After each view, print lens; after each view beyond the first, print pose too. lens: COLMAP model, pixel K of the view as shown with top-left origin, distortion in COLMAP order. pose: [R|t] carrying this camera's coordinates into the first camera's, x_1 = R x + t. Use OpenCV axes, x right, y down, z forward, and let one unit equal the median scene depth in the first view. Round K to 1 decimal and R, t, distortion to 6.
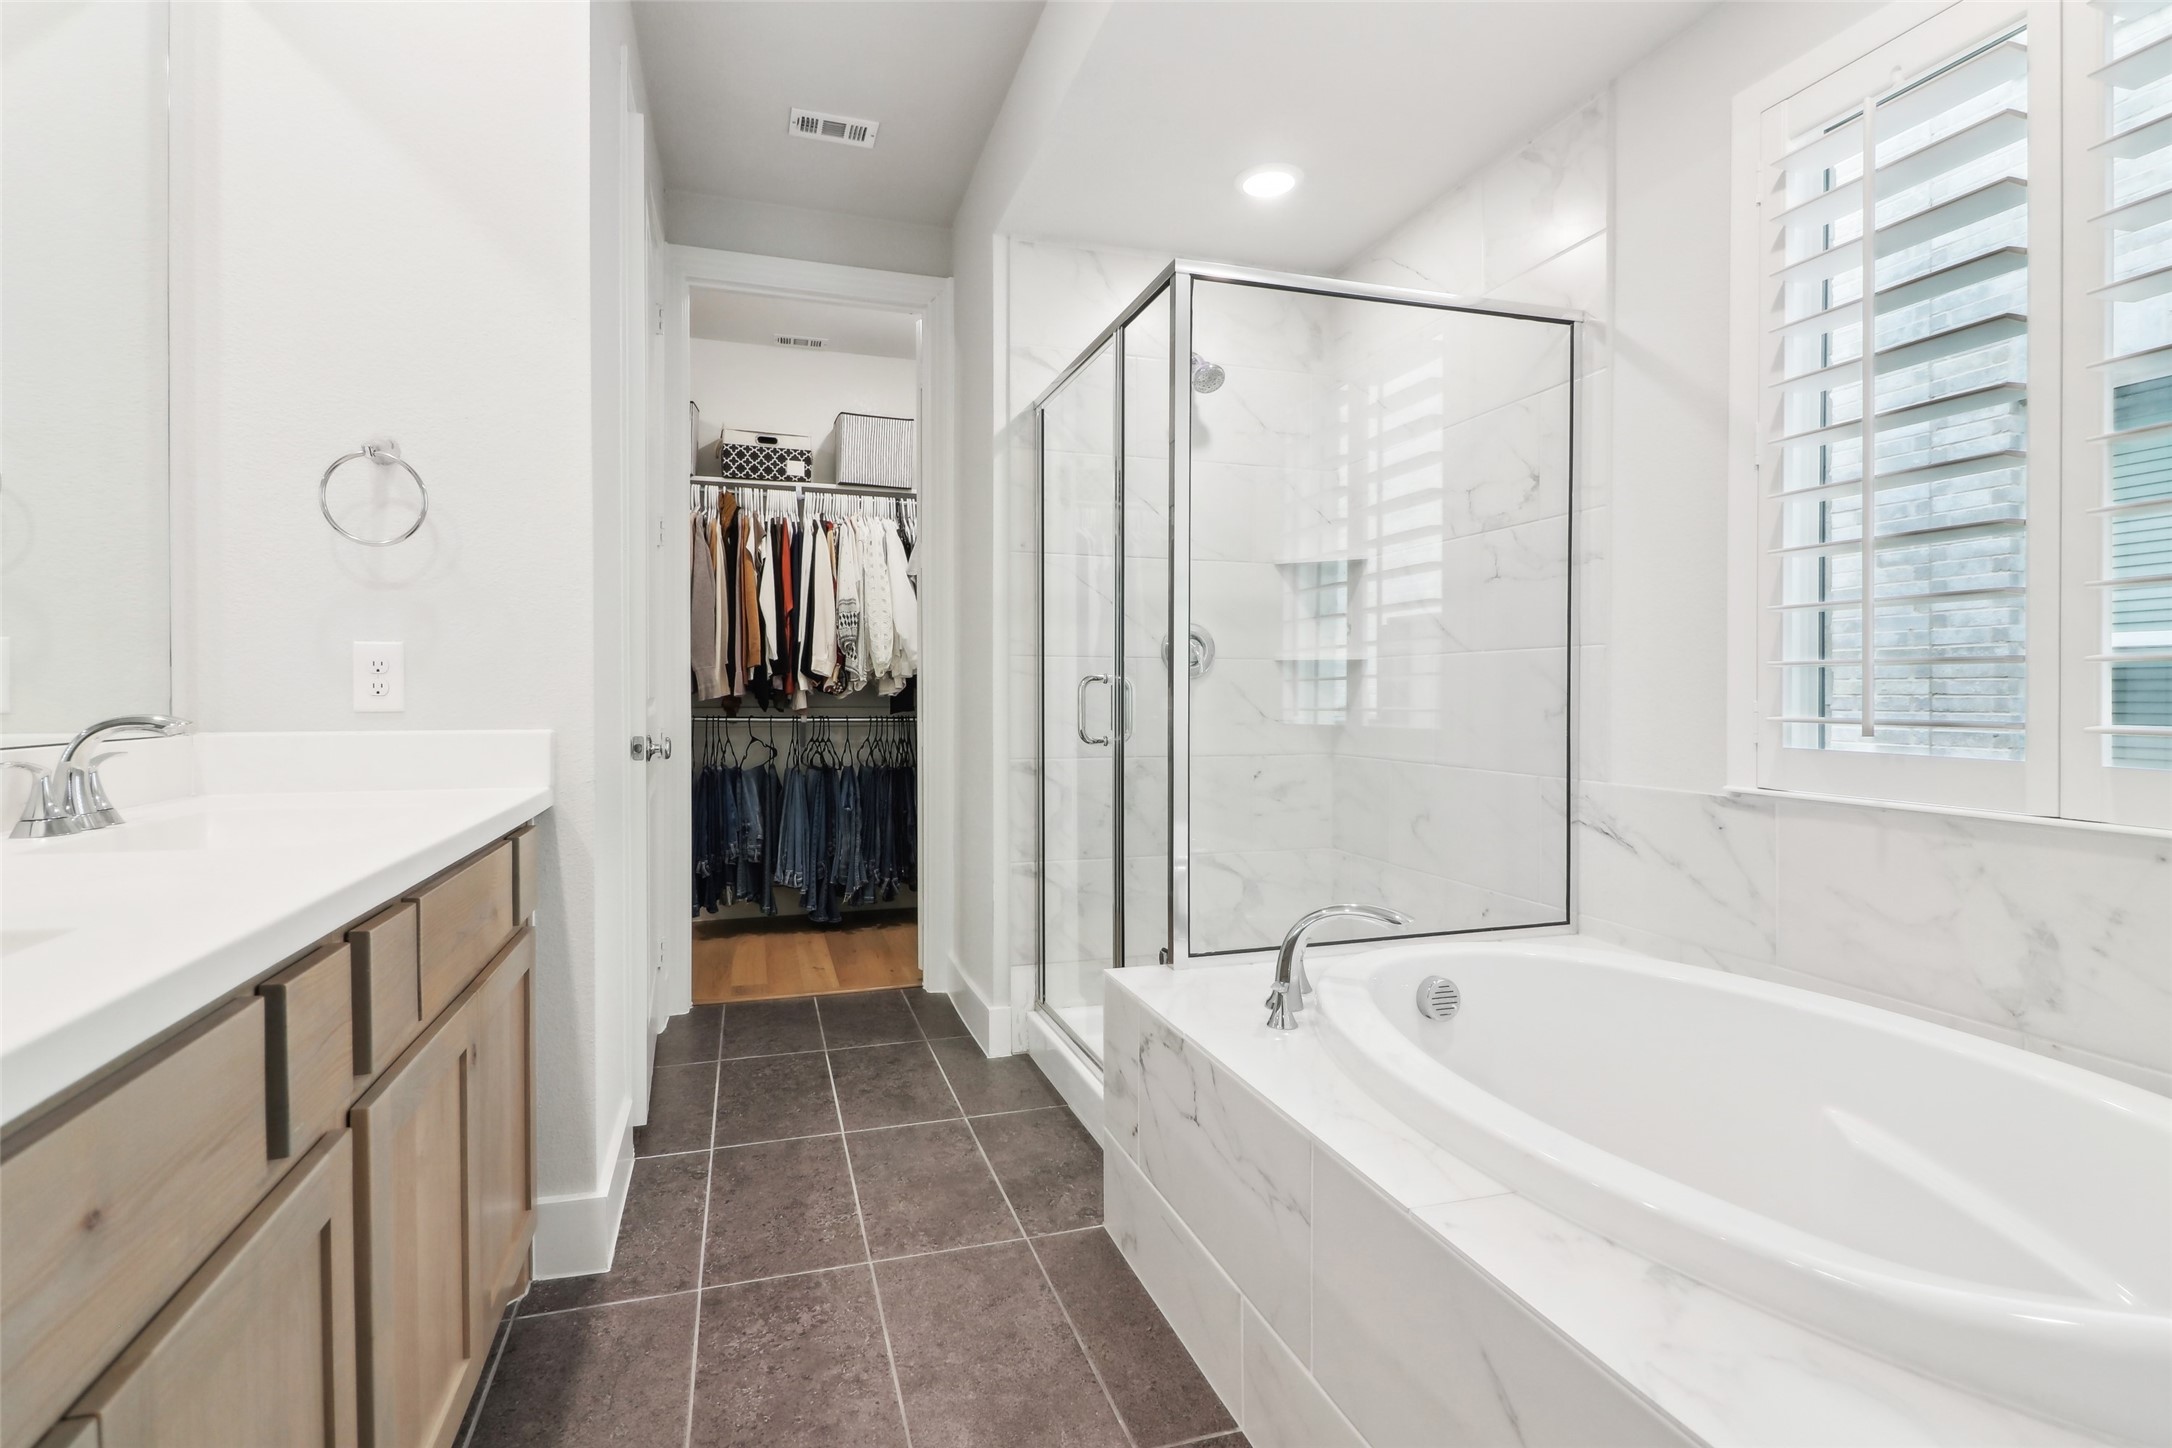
lens RADIAL K [[1038.0, 0, 1071.7], [0, 1038.0, 716.5], [0, 0, 1]] dist [0.006022, -0.013742]
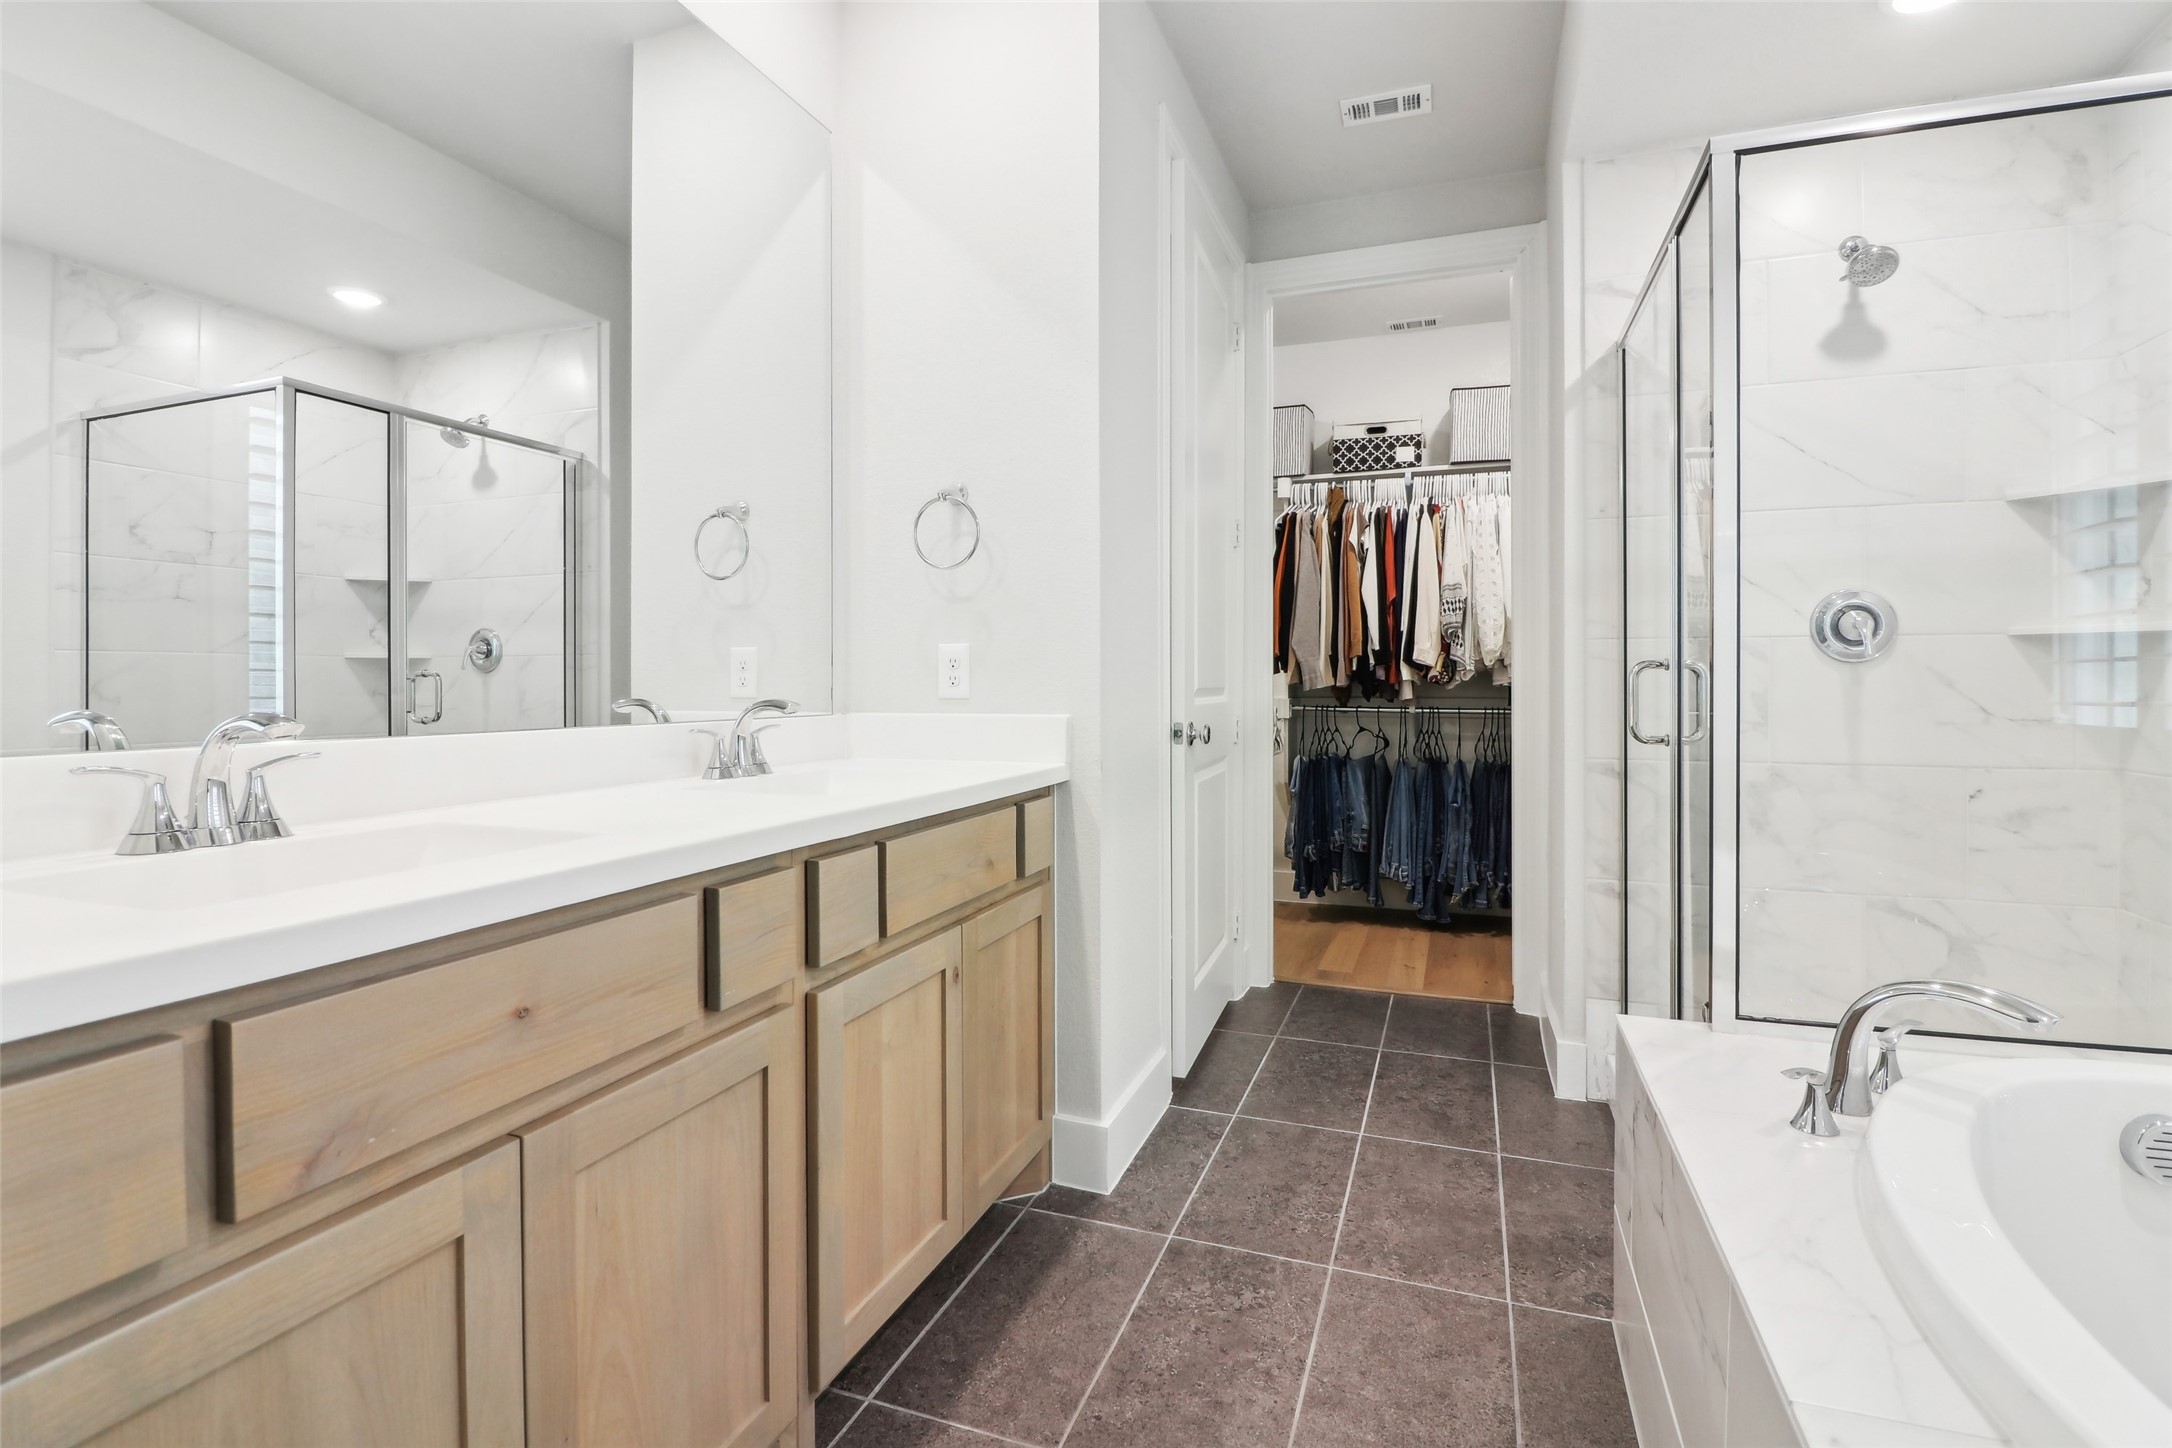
lens RADIAL K [[1038.0, 0, 1062.3], [0, 1038.0, 695.1], [0, 0, 1]] dist [0.006022, -0.013742]
pose [[0.784966, 0.003844, -0.619527, 0.198325], [-0.010896, 0.999912, -0.007602, -0.000460], [0.619443, 0.012718, 0.784938, 0.069128]]
